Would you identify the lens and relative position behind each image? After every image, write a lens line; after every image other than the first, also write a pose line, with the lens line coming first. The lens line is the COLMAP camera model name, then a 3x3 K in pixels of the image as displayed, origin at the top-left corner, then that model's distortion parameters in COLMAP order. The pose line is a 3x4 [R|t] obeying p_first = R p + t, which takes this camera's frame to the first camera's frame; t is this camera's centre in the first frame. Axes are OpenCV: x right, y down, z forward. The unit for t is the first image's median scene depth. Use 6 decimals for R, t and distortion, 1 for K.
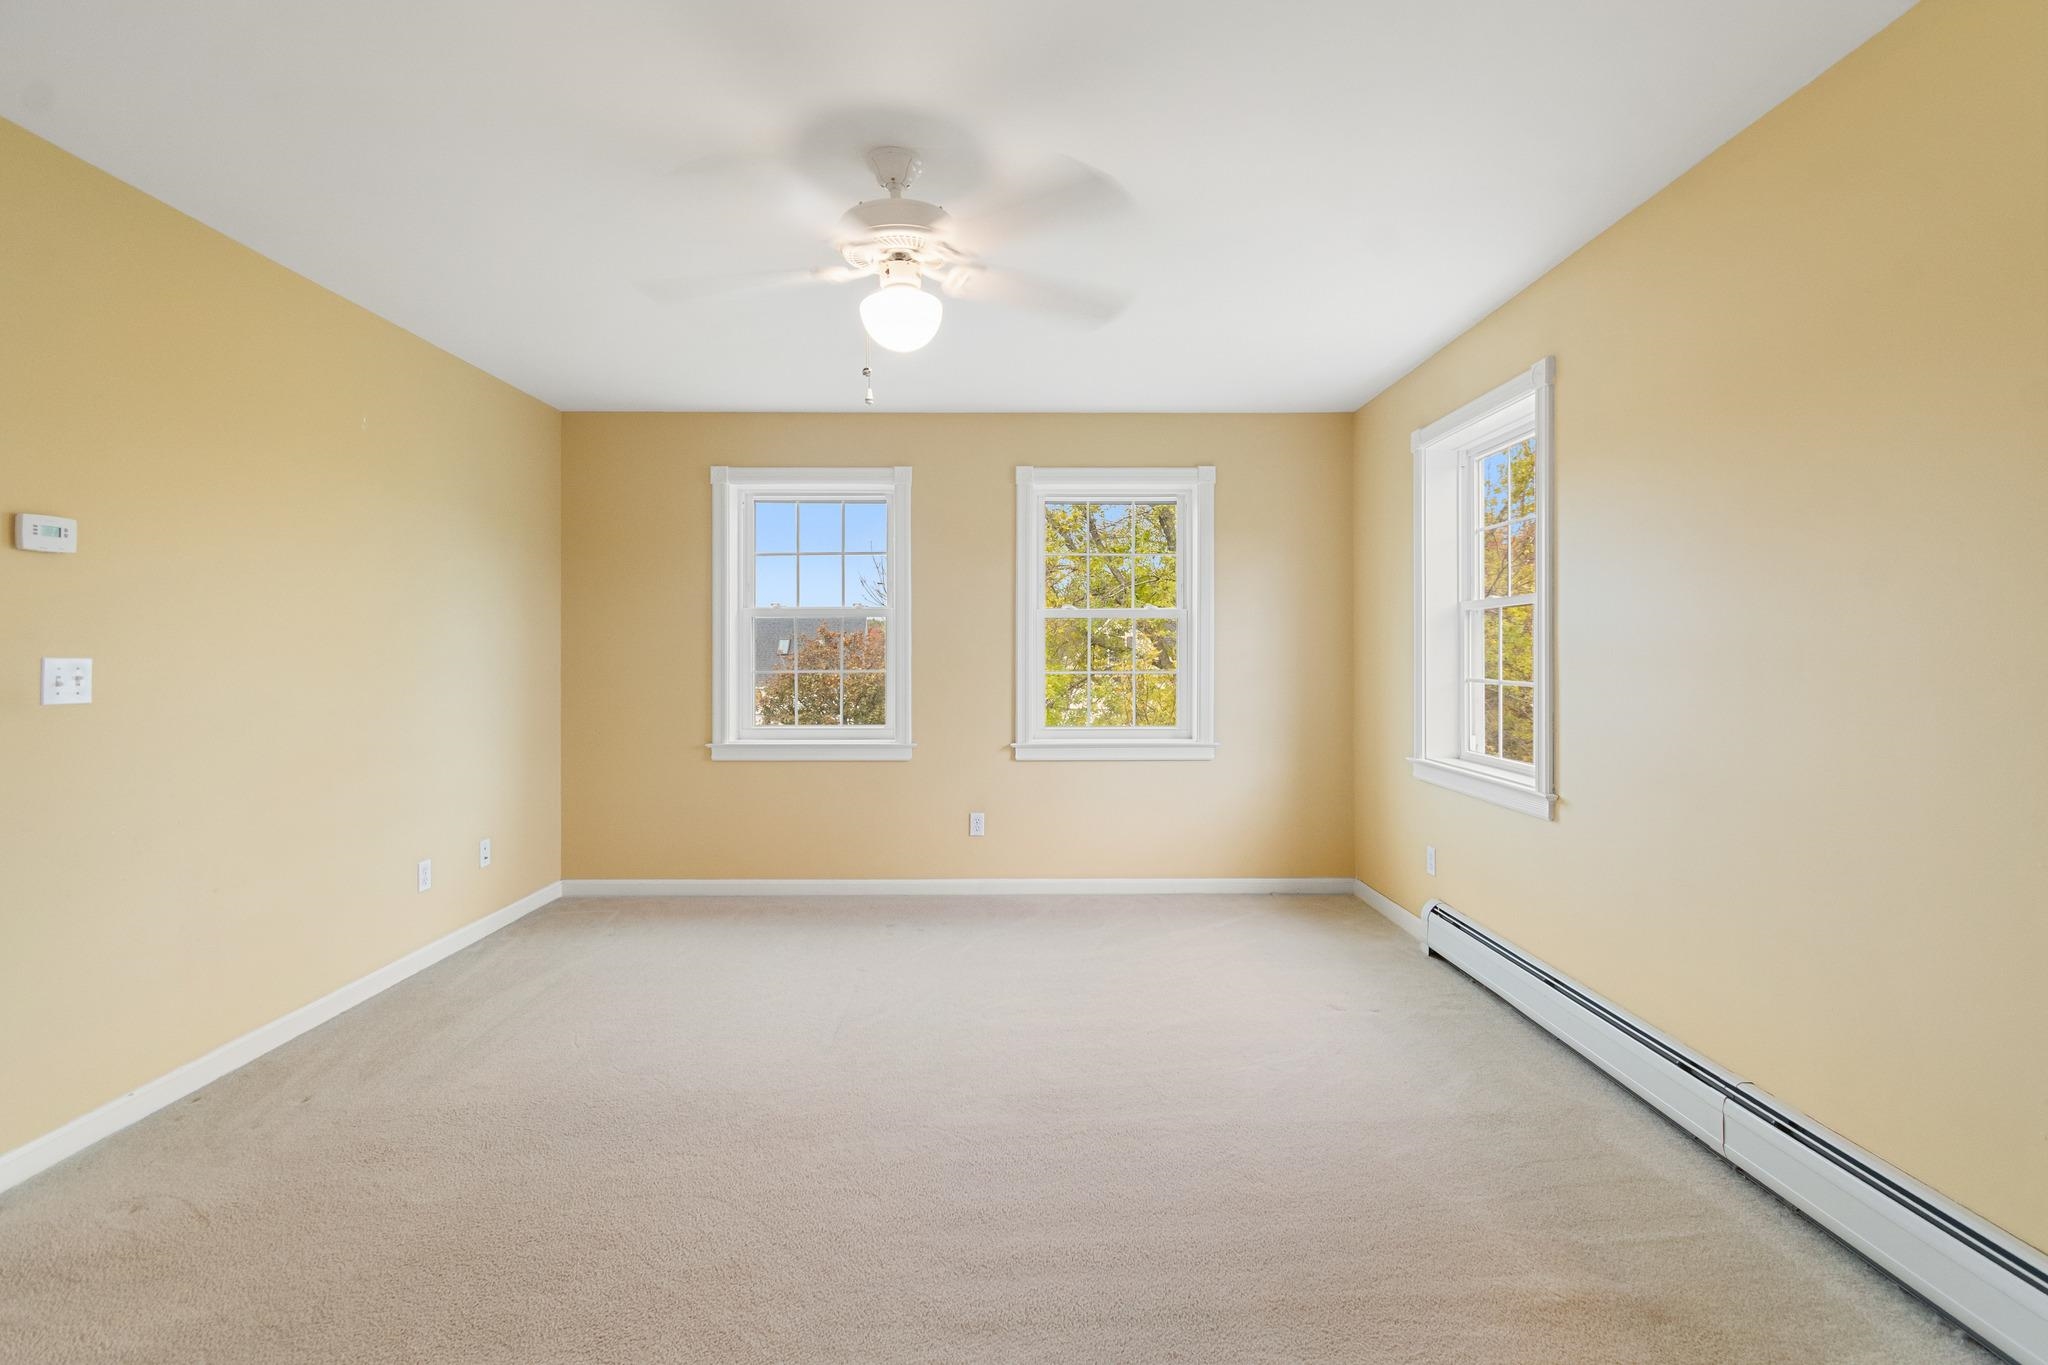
lens RADIAL K [[914.3, 0, 1059.0], [0, 914.3, 658.9], [0, 0, 1]] dist [0.002433, -0.002666]
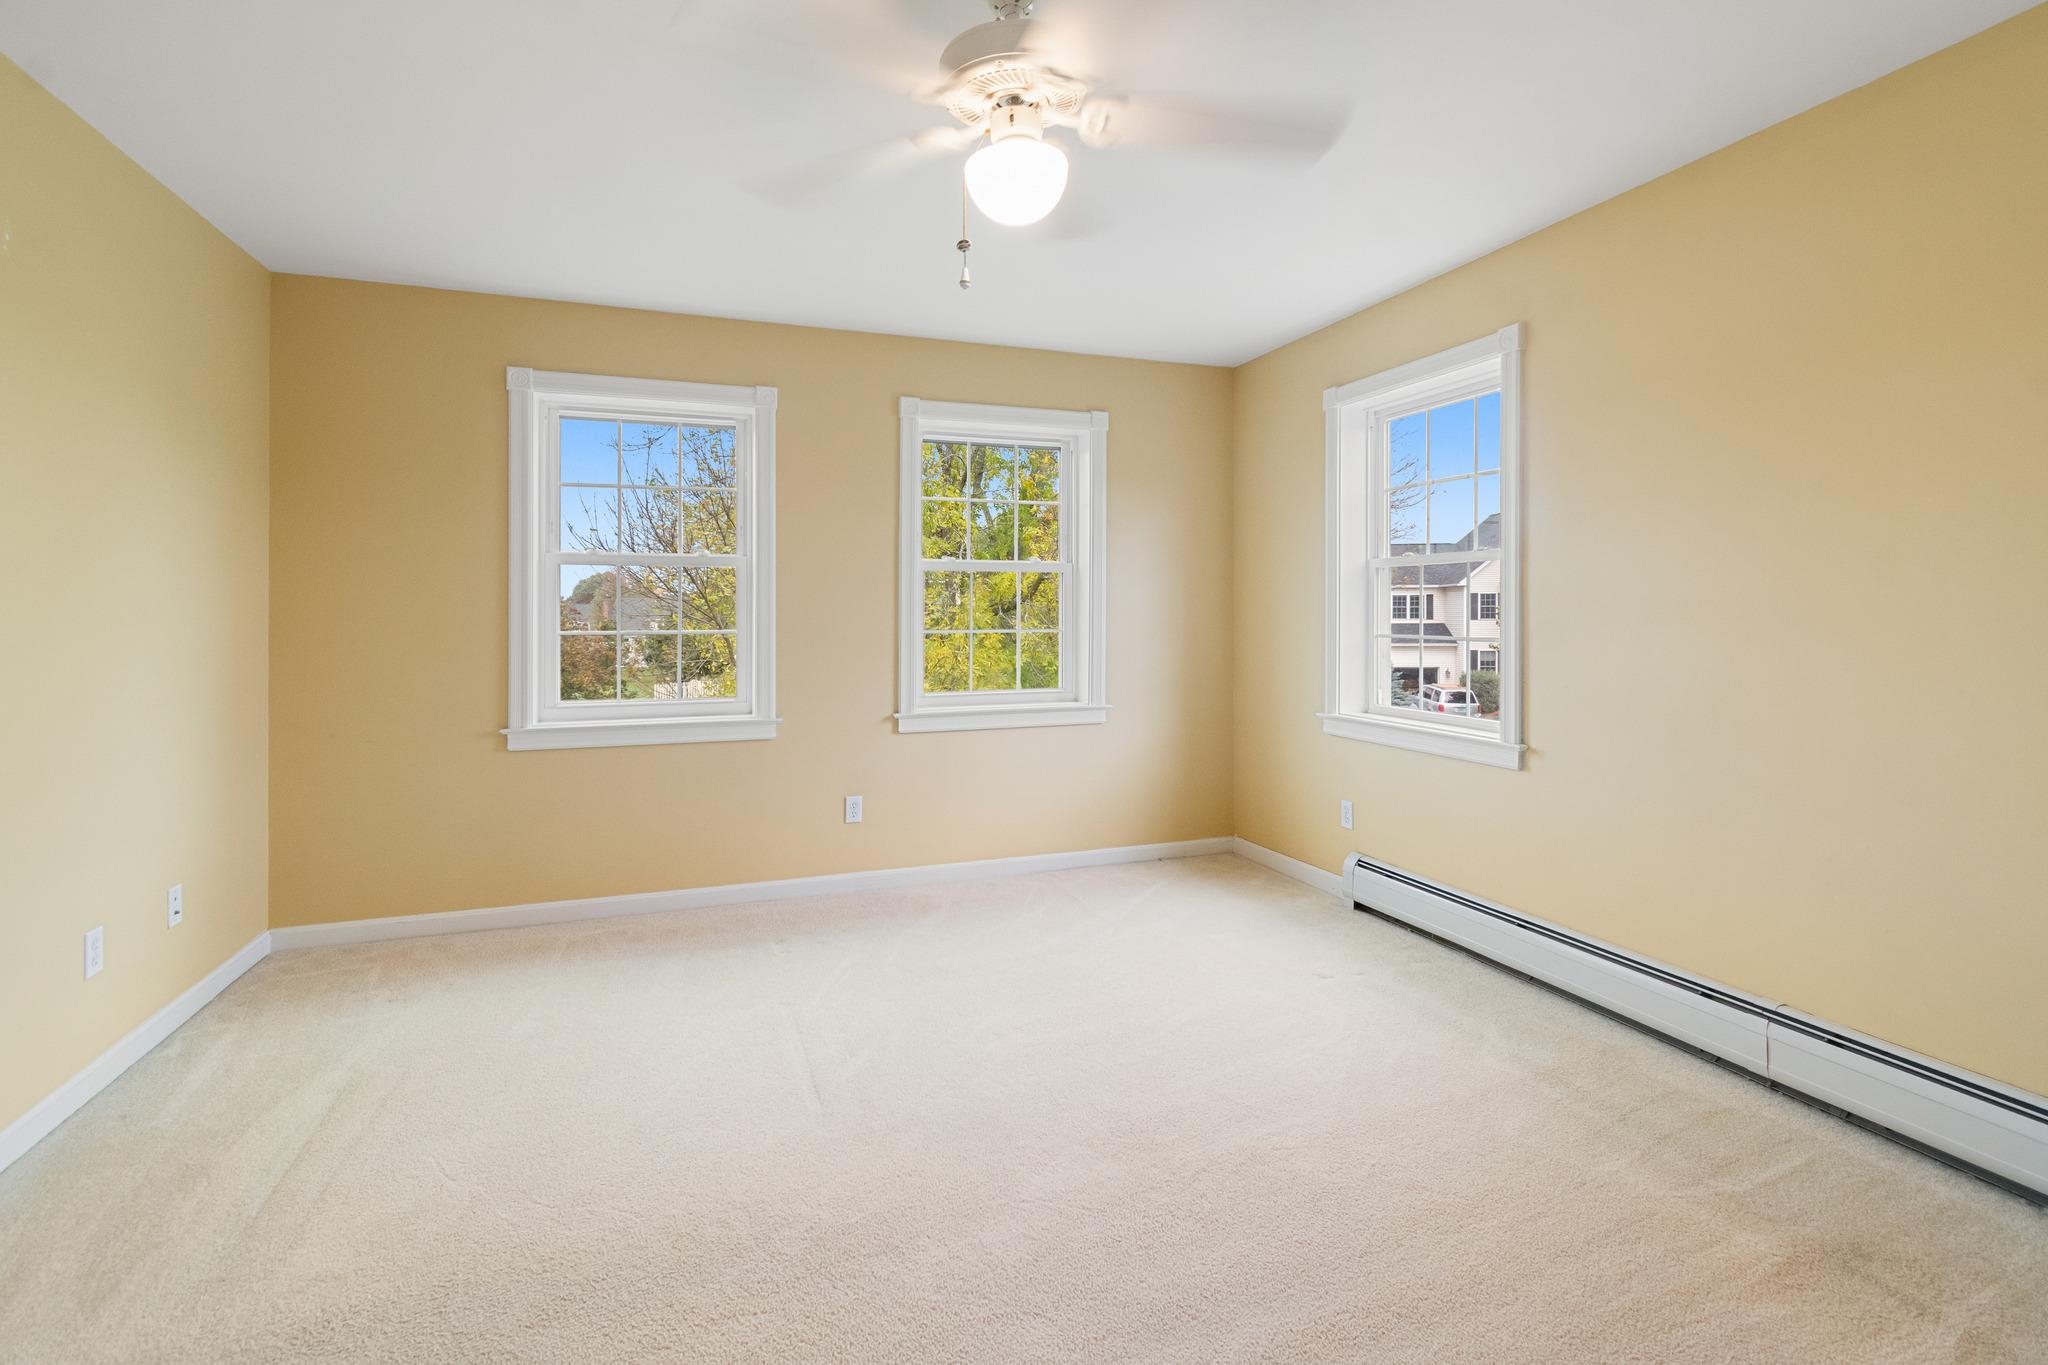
lens RADIAL K [[914.3, 0, 1006.7], [0, 914.3, 616.1], [0, 0, 1]] dist [0.002433, -0.002666]
pose [[0.945365, -0.003063, 0.326000, -0.237935], [0.003796, 0.999991, -0.001610, 0.001040], [-0.325992, 0.002760, 0.945368, 0.141312]]
